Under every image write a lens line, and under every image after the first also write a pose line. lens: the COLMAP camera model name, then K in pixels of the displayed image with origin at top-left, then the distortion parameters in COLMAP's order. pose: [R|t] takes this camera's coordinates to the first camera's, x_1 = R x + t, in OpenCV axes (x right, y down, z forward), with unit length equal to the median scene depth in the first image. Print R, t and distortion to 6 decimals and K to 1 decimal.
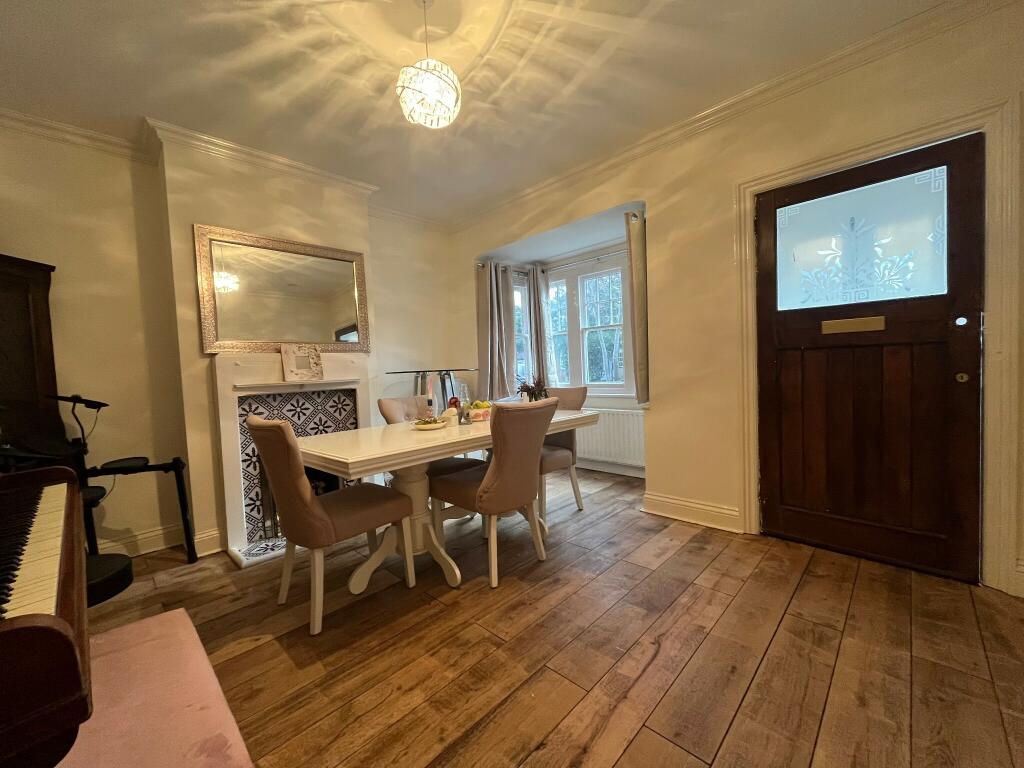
lens RADIAL K [[414.3, 0, 510.8], [0, 414.3, 385.0], [0, 0, 1]] dist [-0.000530, -0.000054]
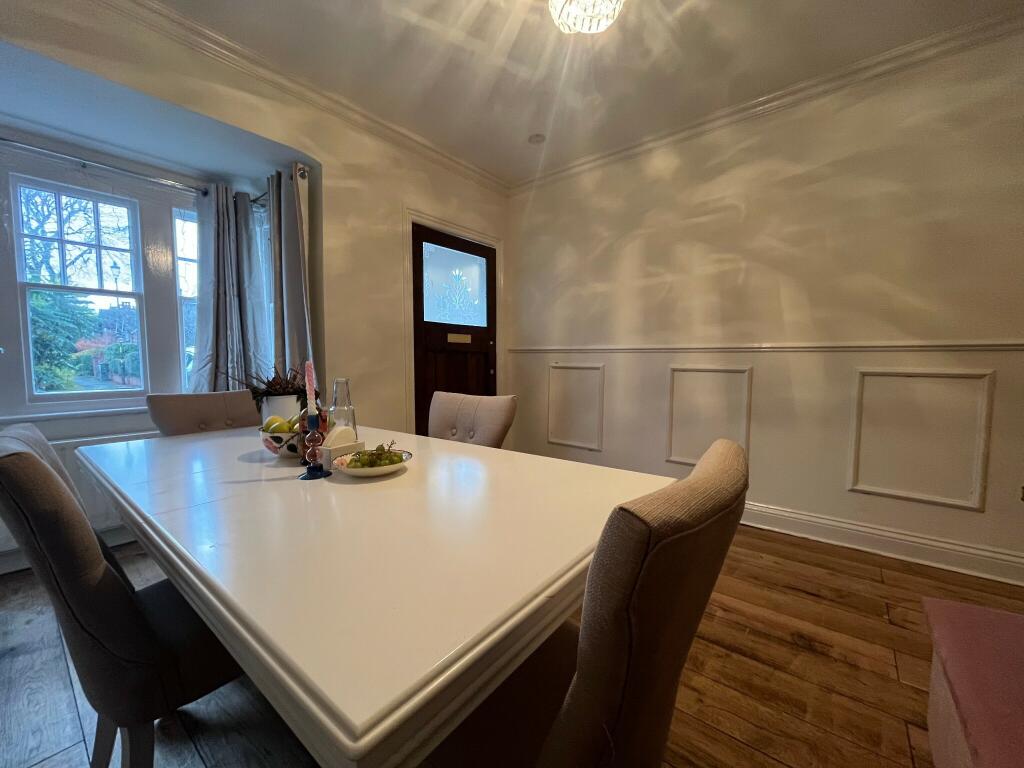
lens RADIAL K [[414.3, 0, 510.2], [0, 414.3, 385.4], [0, 0, 1]] dist [-0.000530, -0.000054]
pose [[-0.087478, -0.014206, 0.996065, -0.688958], [0.053058, 0.998413, 0.018899, 0.010759], [-0.994752, 0.054502, -0.086585, 0.897296]]
